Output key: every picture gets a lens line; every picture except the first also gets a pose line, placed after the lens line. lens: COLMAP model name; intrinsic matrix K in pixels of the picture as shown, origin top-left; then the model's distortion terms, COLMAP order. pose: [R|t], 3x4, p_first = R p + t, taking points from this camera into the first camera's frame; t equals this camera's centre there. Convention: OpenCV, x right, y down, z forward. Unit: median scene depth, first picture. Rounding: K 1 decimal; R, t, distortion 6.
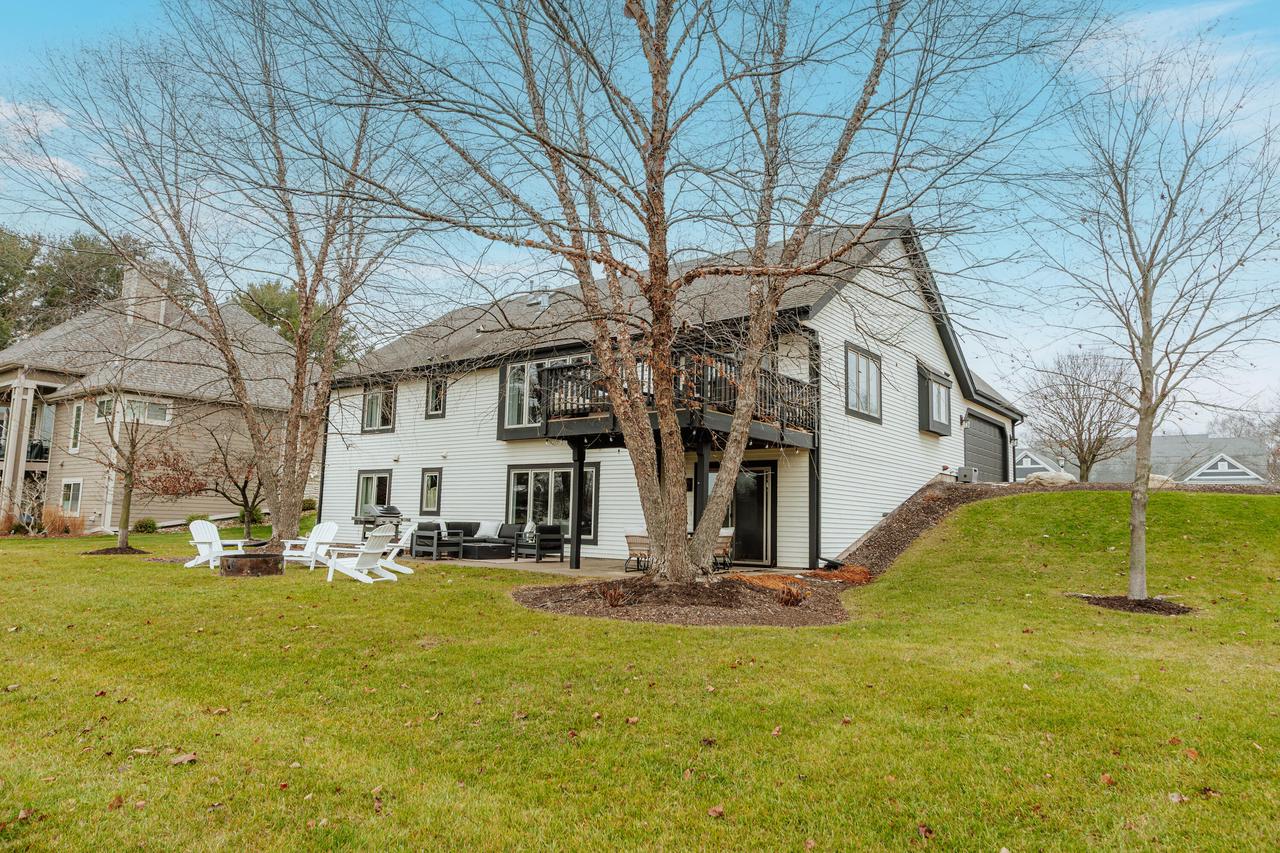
lens RADIAL K [[829.4, 0, 634.5], [0, 829.4, 422.4], [0, 0, 1]] dist [0.005247, 0.001260]
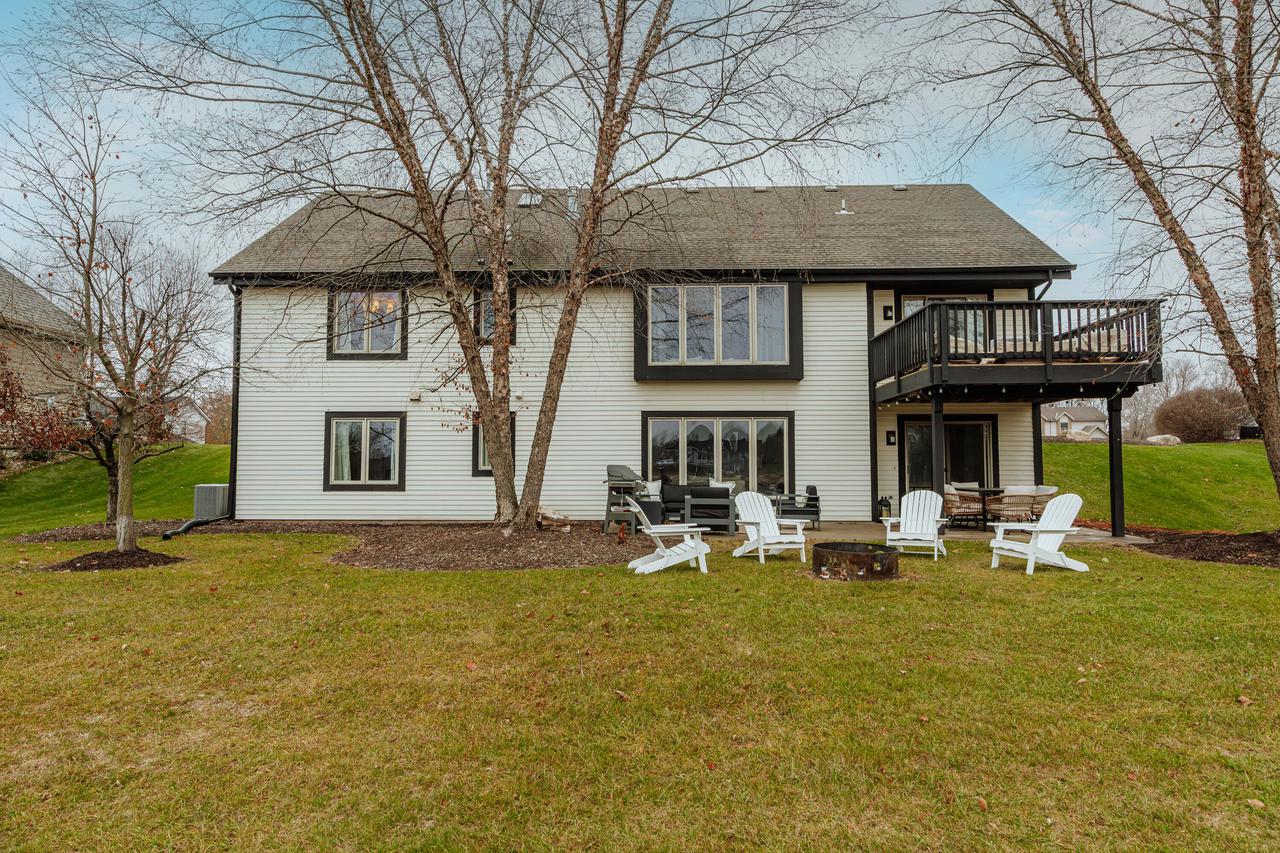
lens RADIAL K [[829.4, 0, 634.5], [0, 829.4, 422.4], [0, 0, 1]] dist [0.005247, 0.001260]
pose [[0.802141, 0.017104, 0.596889, -0.637481], [-0.049132, 0.998091, 0.037427, 0.033732], [-0.595110, -0.059348, 0.801450, 0.380969]]
